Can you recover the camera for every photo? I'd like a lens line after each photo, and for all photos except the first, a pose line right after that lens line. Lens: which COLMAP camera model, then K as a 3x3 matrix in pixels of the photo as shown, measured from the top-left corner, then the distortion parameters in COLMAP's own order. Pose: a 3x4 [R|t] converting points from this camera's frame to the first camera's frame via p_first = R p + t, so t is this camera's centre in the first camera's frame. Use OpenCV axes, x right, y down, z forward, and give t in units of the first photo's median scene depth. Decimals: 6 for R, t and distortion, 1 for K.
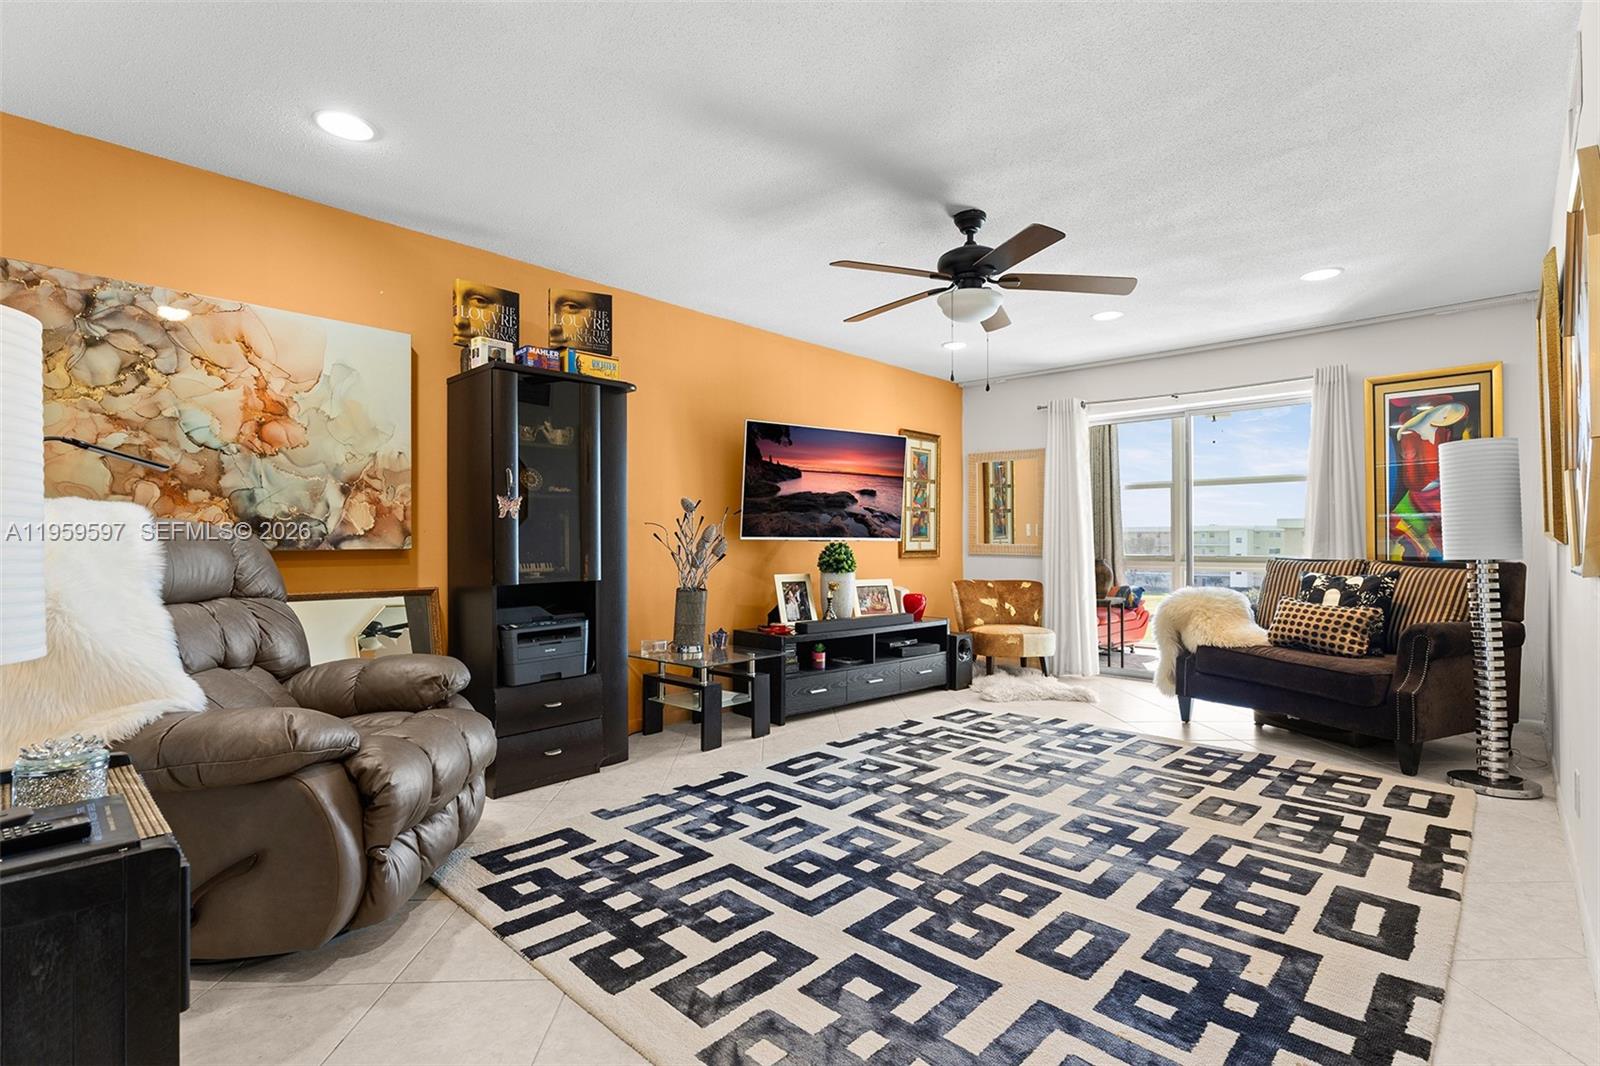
lens RADIAL K [[762.5, 0, 785.1], [0, 762.5, 533.6], [0, 0, 1]] dist [0.001154, 0.000220]
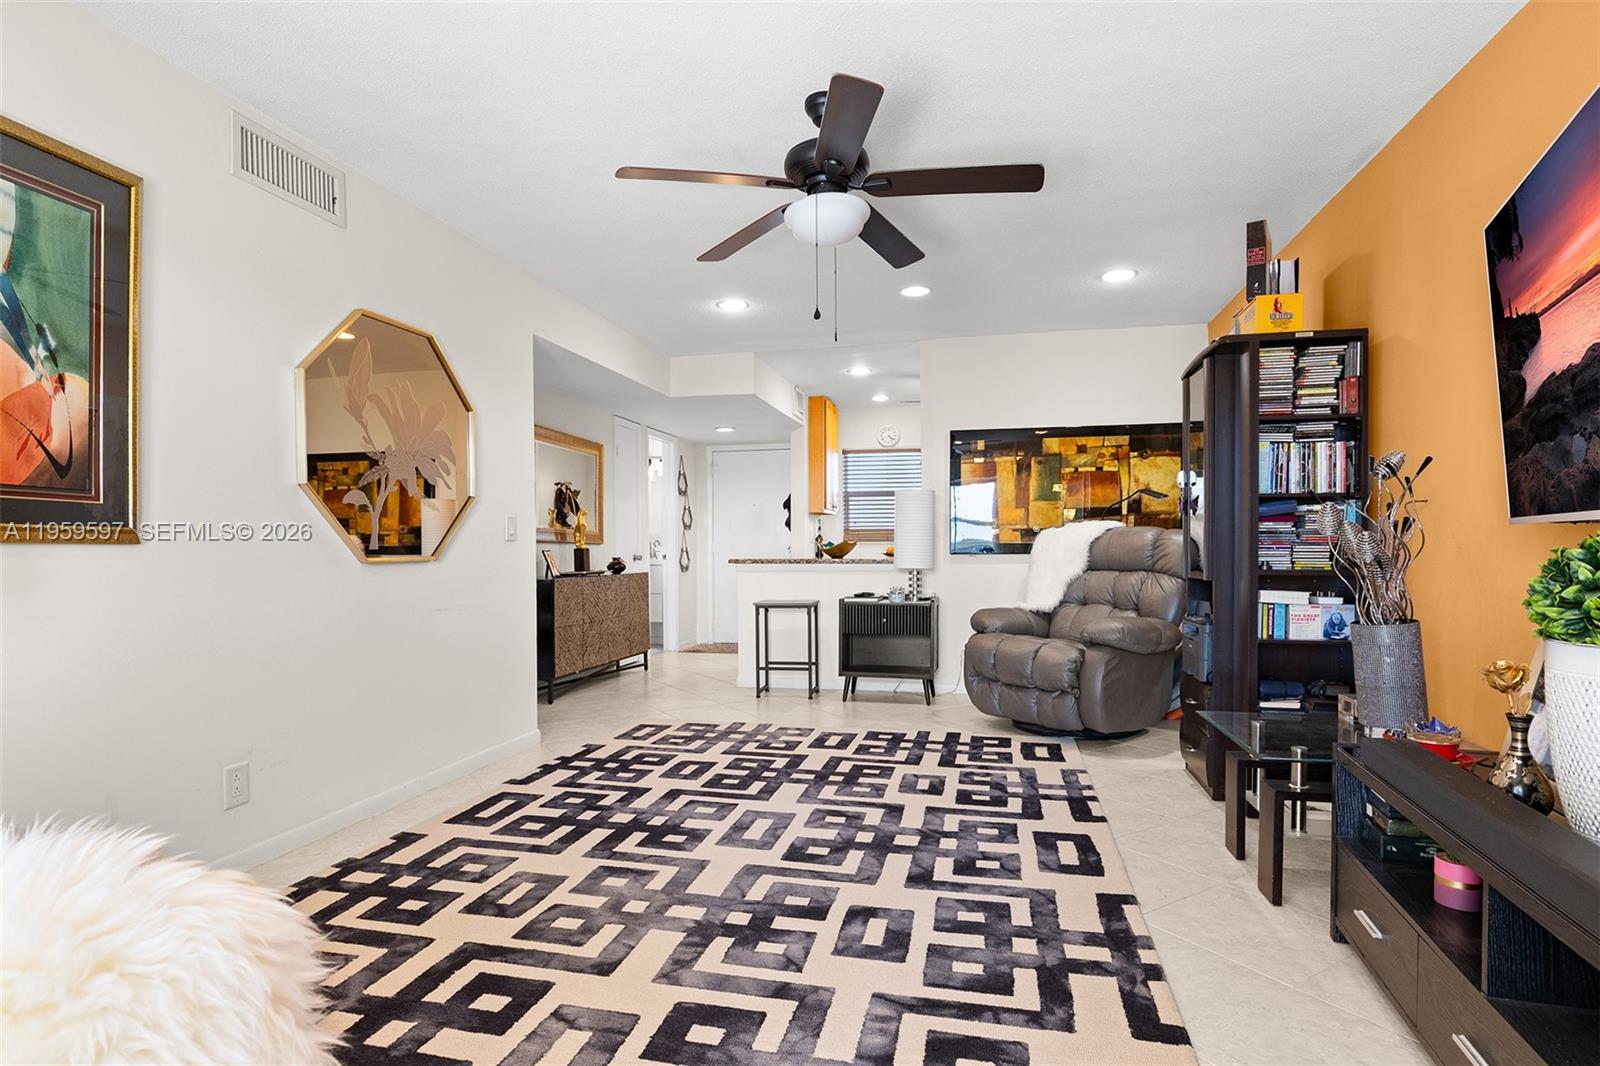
lens RADIAL K [[832.1, 0, 799.3], [0, 832.1, 547.8], [0, 0, 1]] dist [0.005303, 0.002888]
pose [[-0.861105, 0.007541, -0.508372, 0.700161], [0.013291, 0.999882, -0.007681, 0.029079], [0.508254, -0.013371, -0.861103, 1.724368]]
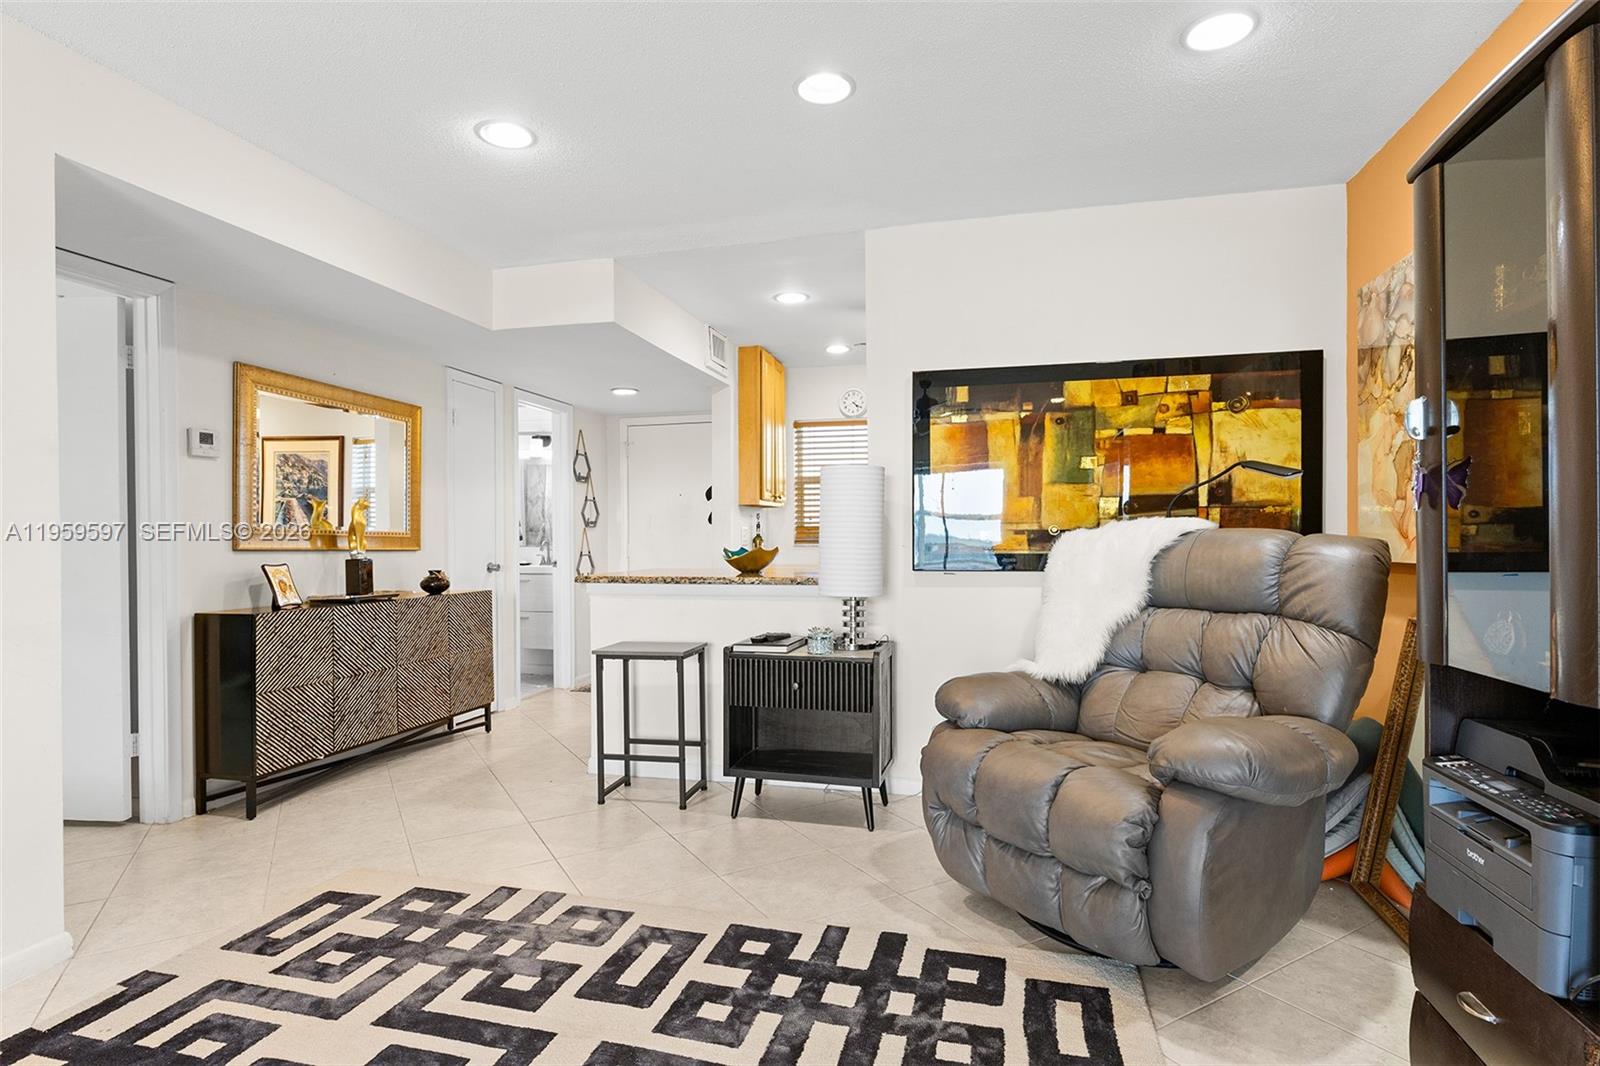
lens RADIAL K [[832.1, 0, 793.6], [0, 832.1, 533.9], [0, 0, 1]] dist [0.005303, 0.002888]
pose [[-0.872155, 0.003649, -0.489216, 0.187348], [0.013427, 0.999774, -0.016480, -0.000343], [0.489046, -0.020942, -0.872007, 1.232010]]
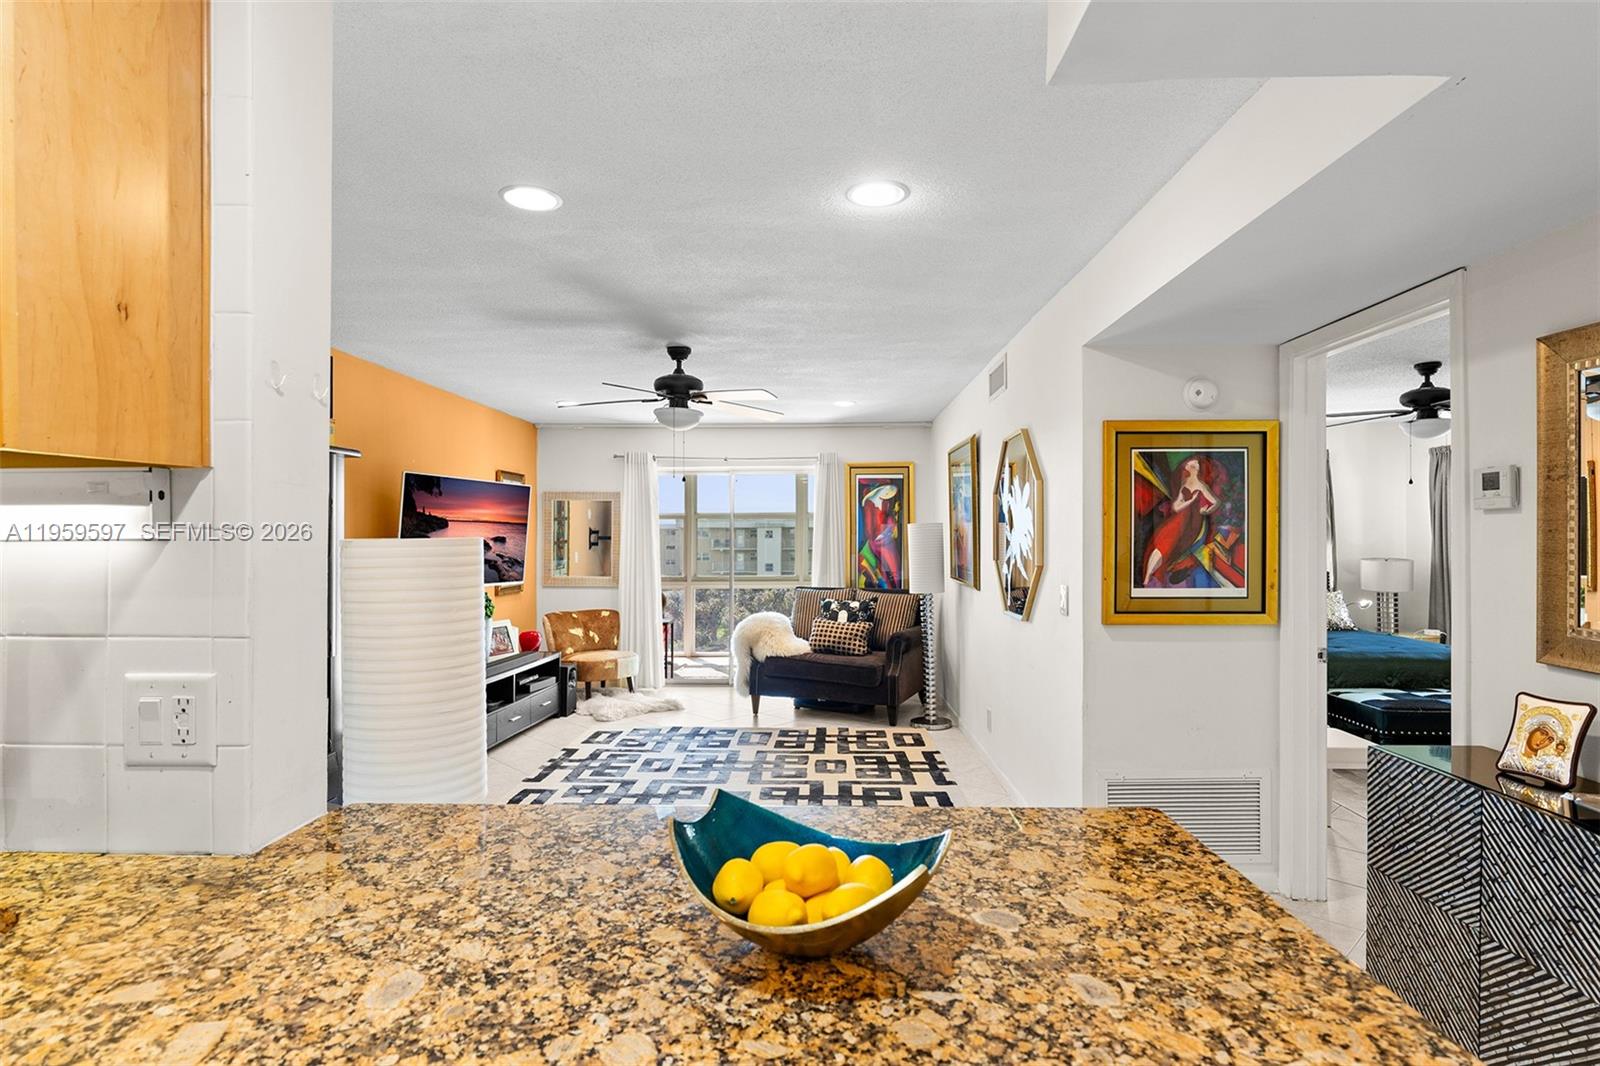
lens RADIAL K [[832.1, 0, 803.6], [0, 832.1, 533.0], [0, 0, 1]] dist [0.005303, 0.002888]
pose [[0.739657, 0.000337, 0.672984, -0.557952], [-0.003338, 0.999989, 0.003167, -0.107649], [-0.672975, -0.004589, 0.739651, -0.194922]]
